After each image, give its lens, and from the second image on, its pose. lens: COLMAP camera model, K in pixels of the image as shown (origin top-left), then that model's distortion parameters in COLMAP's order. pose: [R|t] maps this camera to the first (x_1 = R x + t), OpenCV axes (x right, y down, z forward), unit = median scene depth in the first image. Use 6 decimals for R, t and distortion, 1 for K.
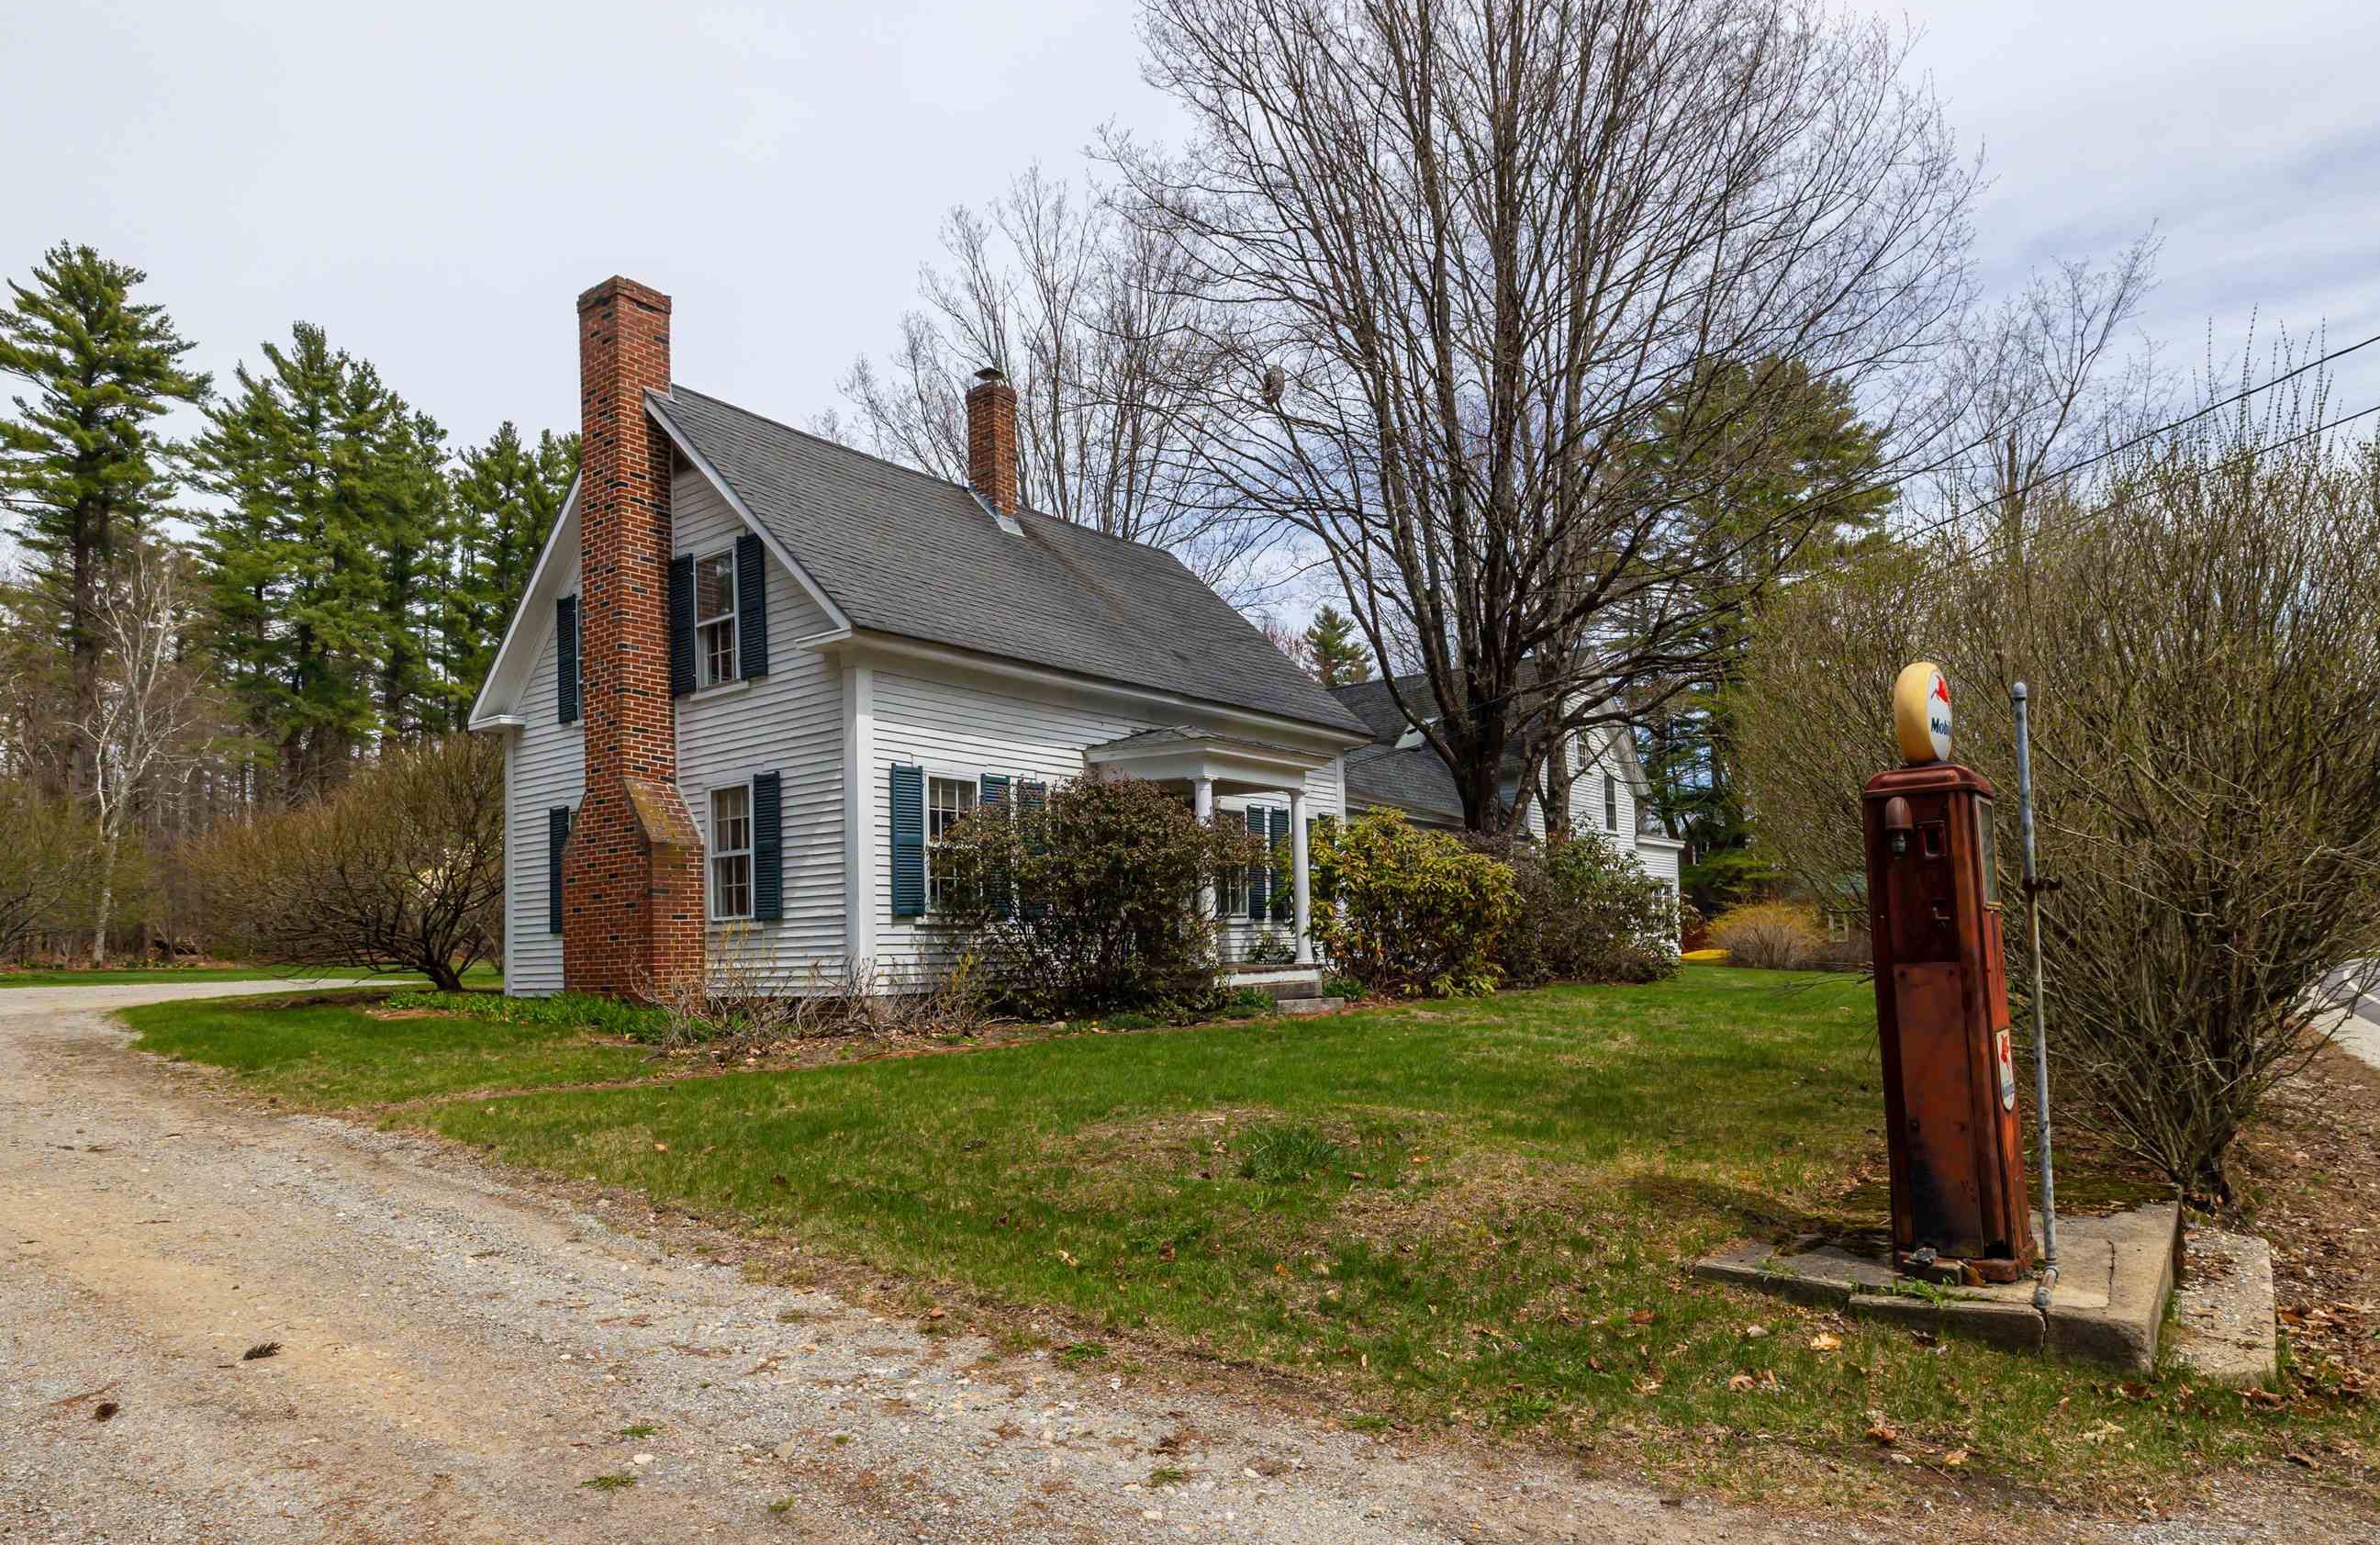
lens RADIAL K [[1336.1, 0, 1191.8], [0, 1336.1, 889.8], [0, 0, 1]] dist [0.049702, 0.000161]
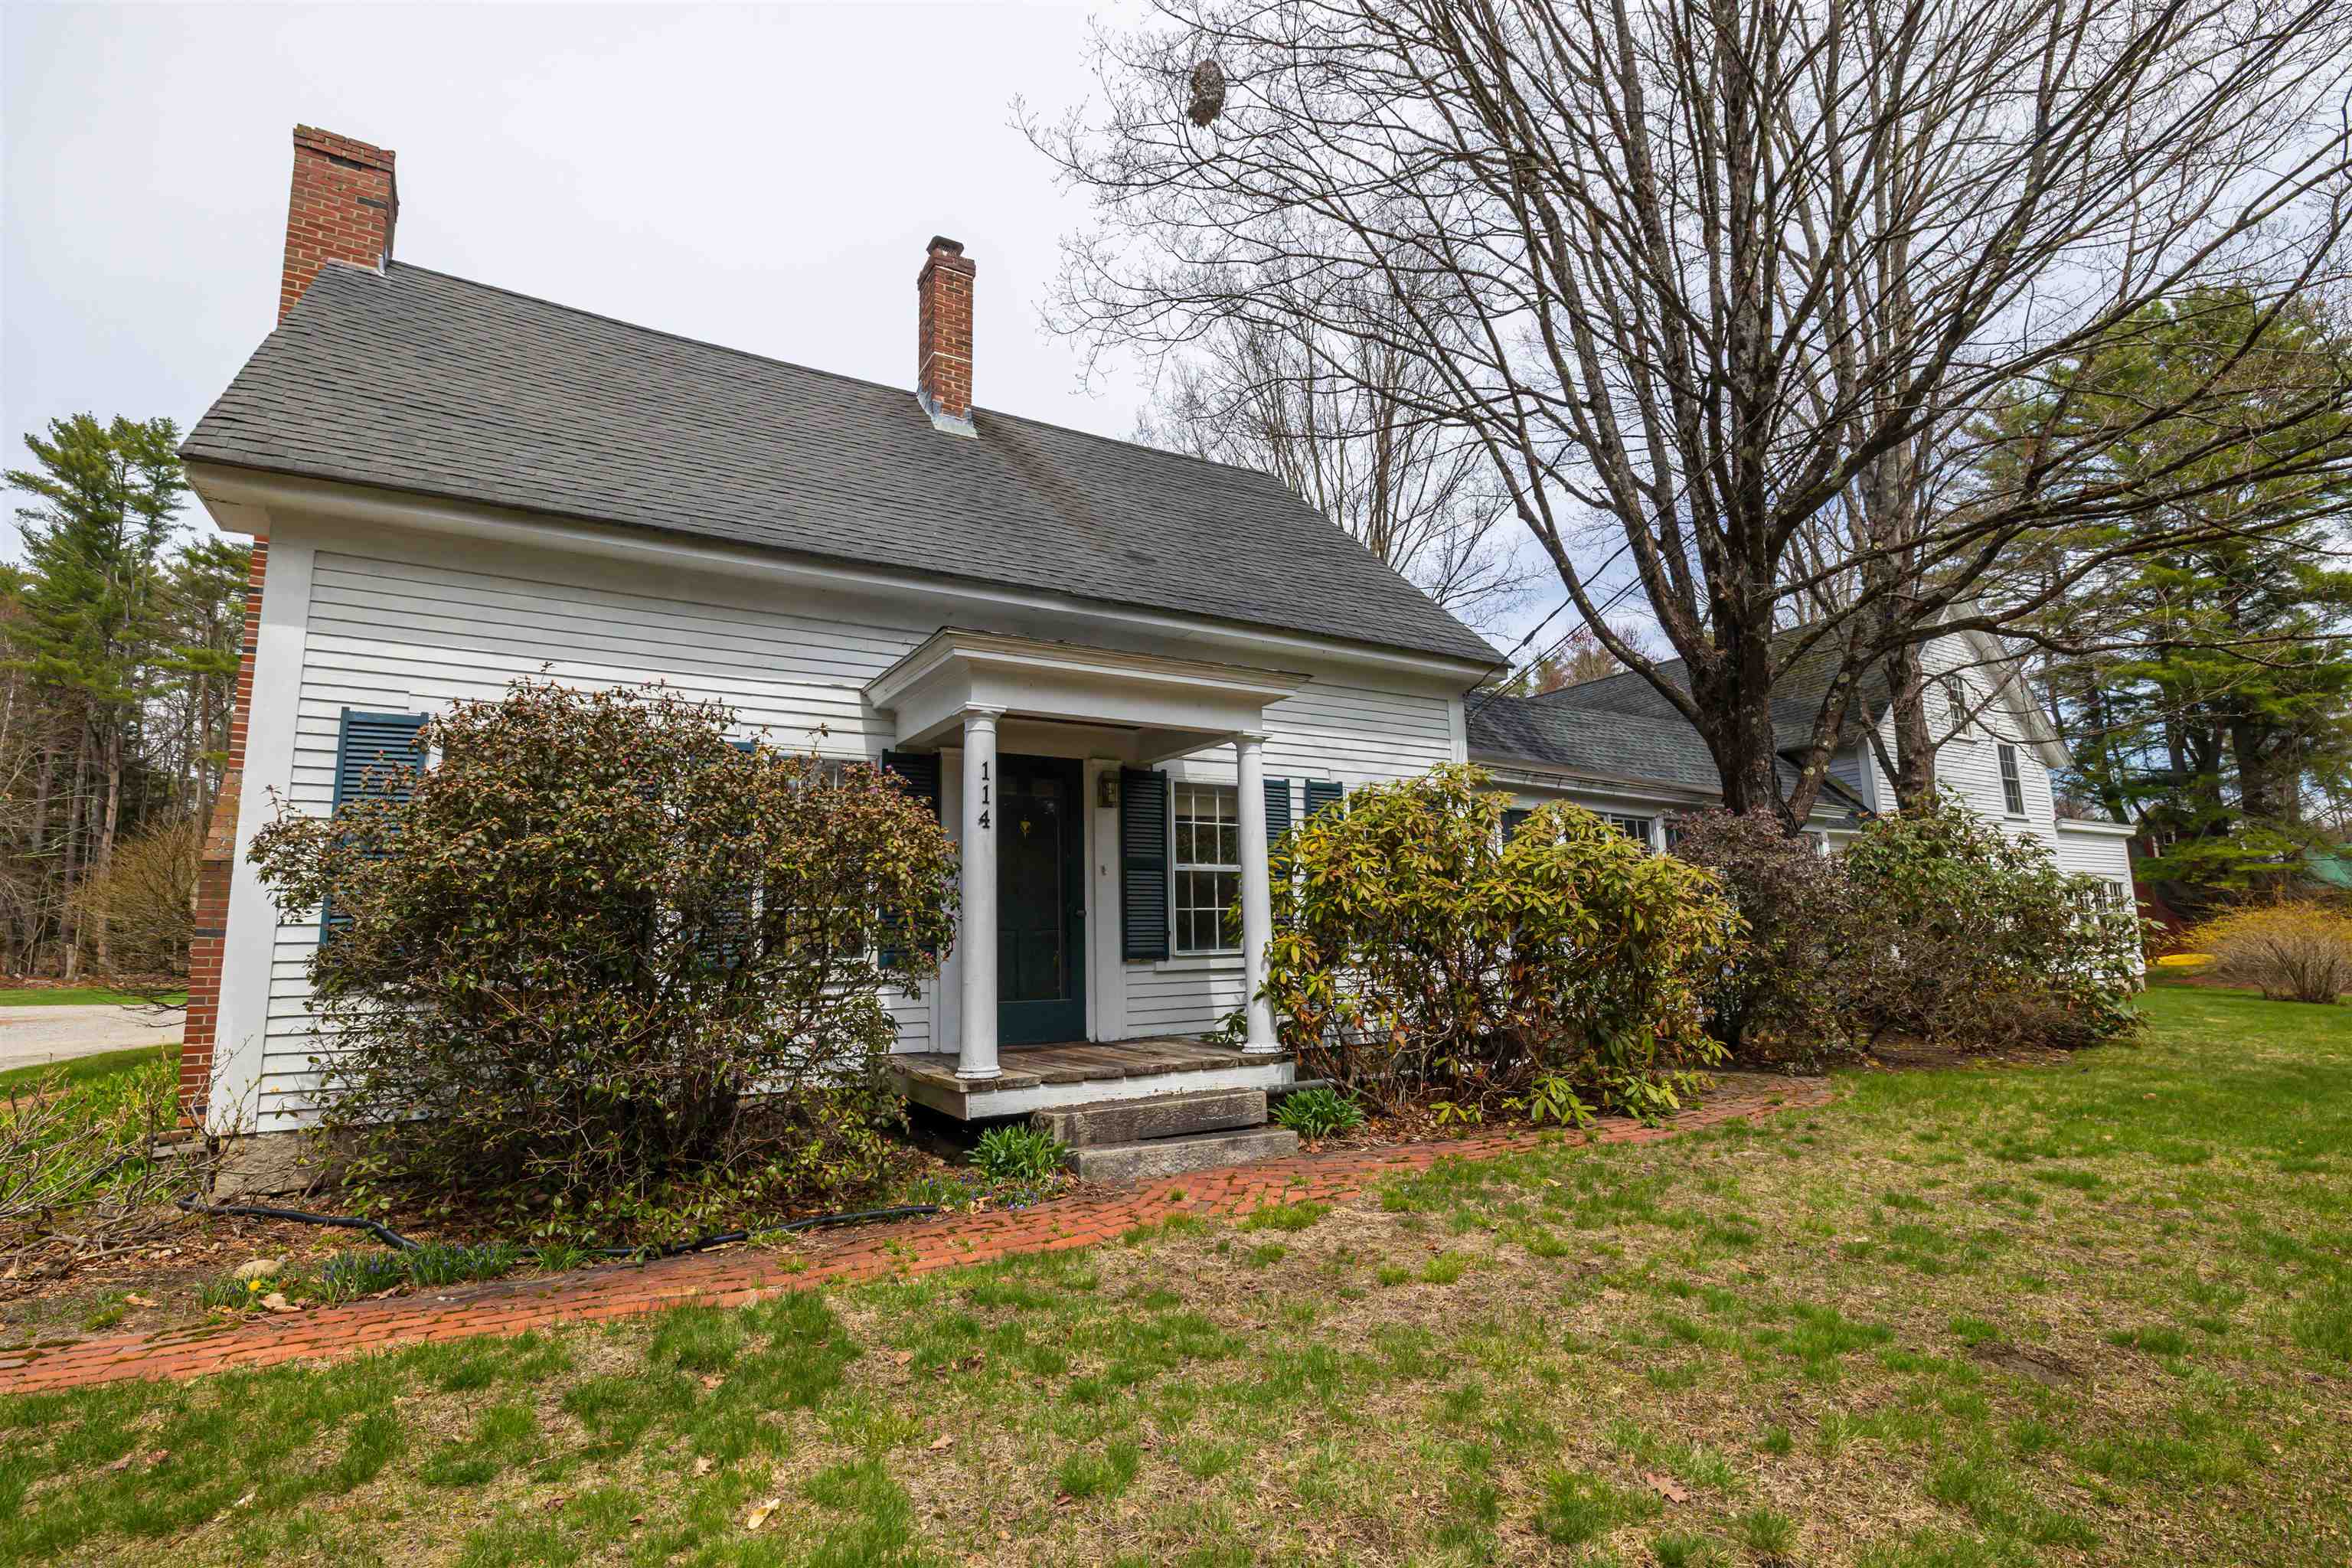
lens RADIAL K [[1105.6, 0, 1176.0], [0, 1105.6, 784.0], [0, 0, 1]] dist [0.000856, 0.001335]
pose [[0.932898, -0.054317, -0.356020, 0.142956], [0.017456, 0.994219, -0.105944, -0.003860], [0.359717, 0.092620, 0.928453, 0.373671]]
